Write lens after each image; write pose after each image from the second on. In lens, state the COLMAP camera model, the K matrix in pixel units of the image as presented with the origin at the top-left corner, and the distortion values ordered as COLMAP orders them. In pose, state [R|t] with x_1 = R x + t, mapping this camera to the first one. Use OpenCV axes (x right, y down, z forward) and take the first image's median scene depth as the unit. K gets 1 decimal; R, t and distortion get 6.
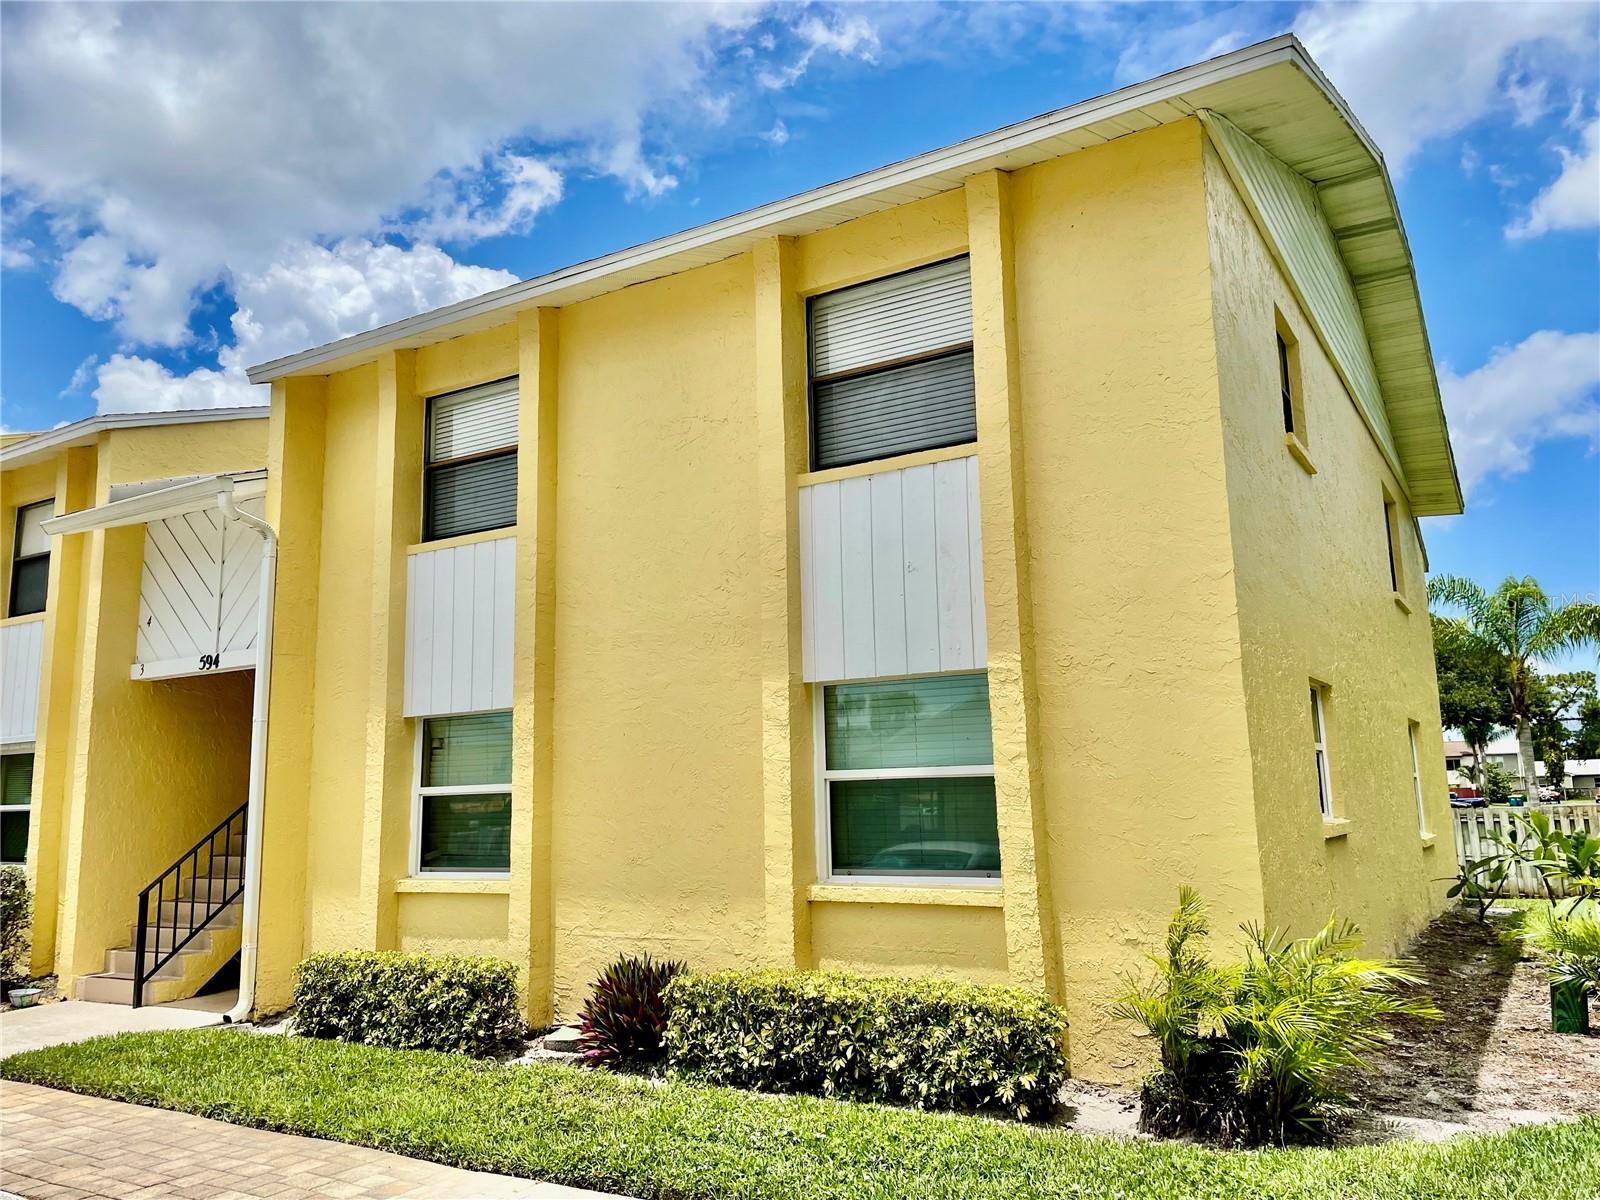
lens RADIAL K [[1207.0, 0, 799.1], [0, 1207.0, 595.0], [0, 0, 1]] dist [0.092808, -0.119979]
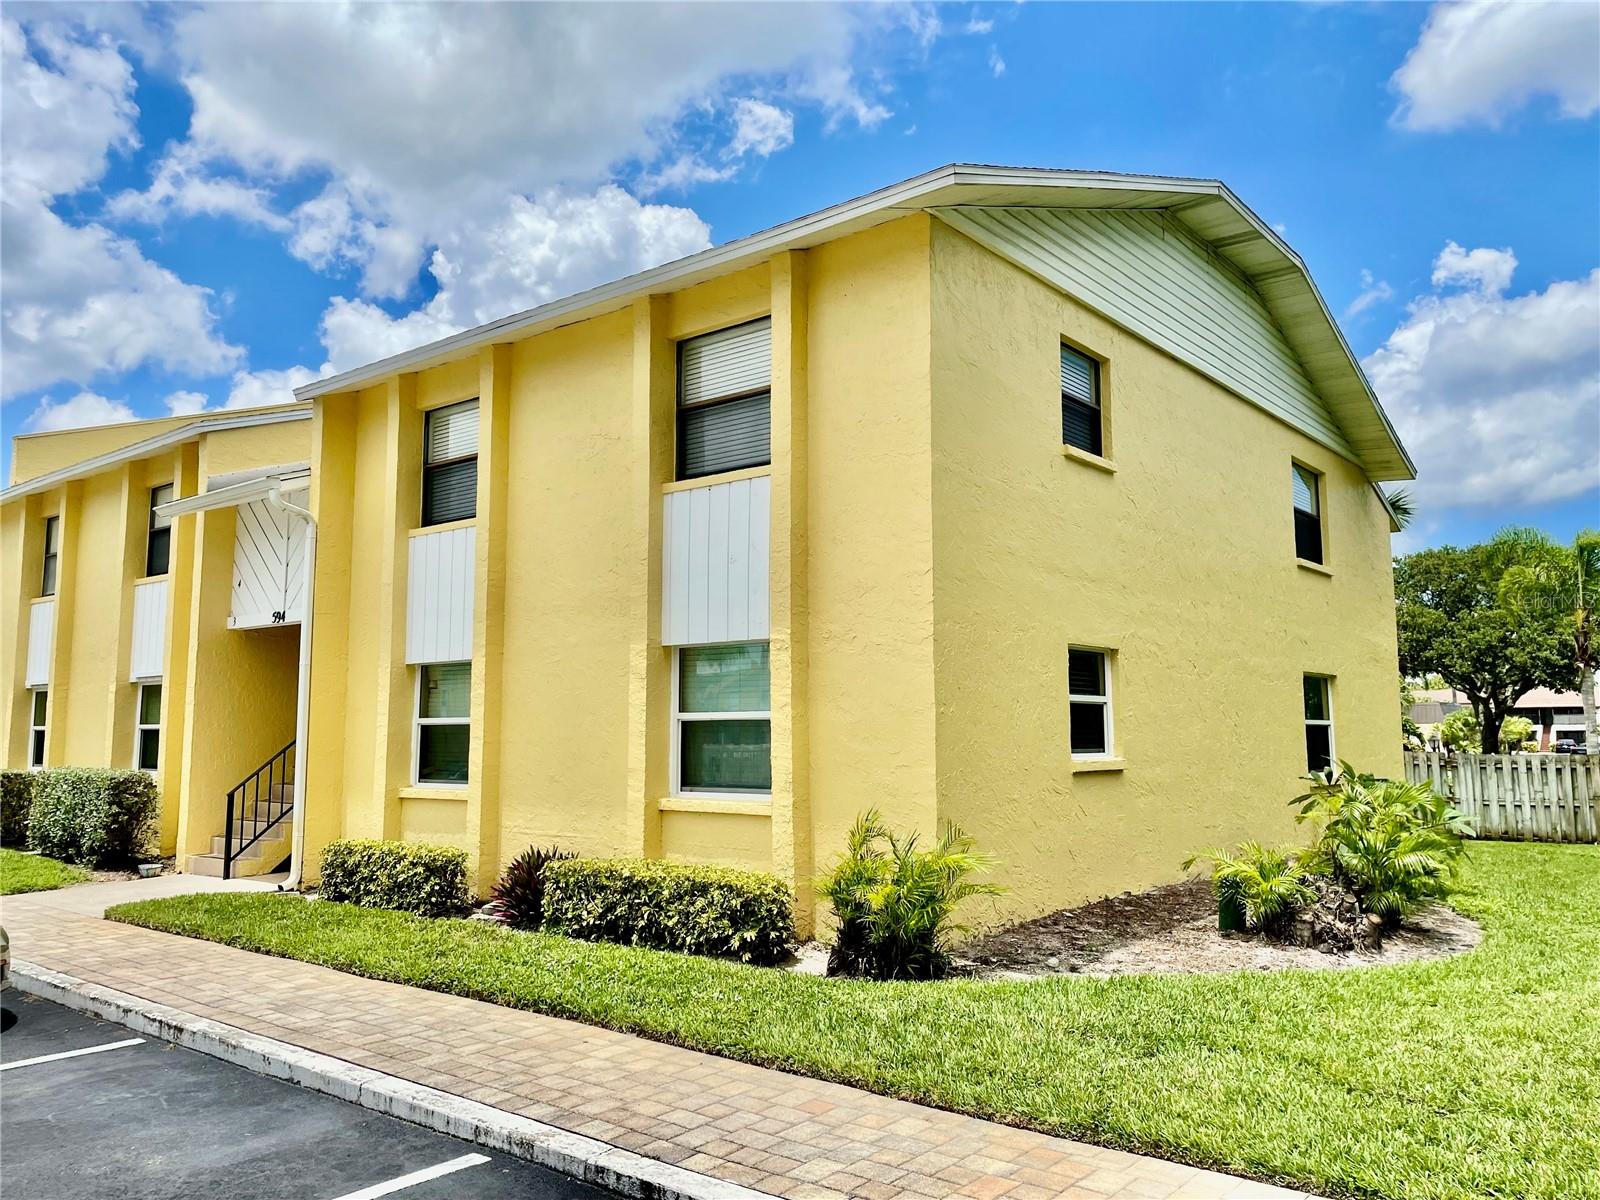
lens RADIAL K [[1207.0, 0, 799.1], [0, 1207.0, 595.0], [0, 0, 1]] dist [0.092808, -0.119979]
pose [[0.990862, 0.005473, -0.134766, 0.299685], [0.002075, 0.998440, 0.055802, -0.050127], [0.134861, -0.055572, 0.989305, -0.246868]]
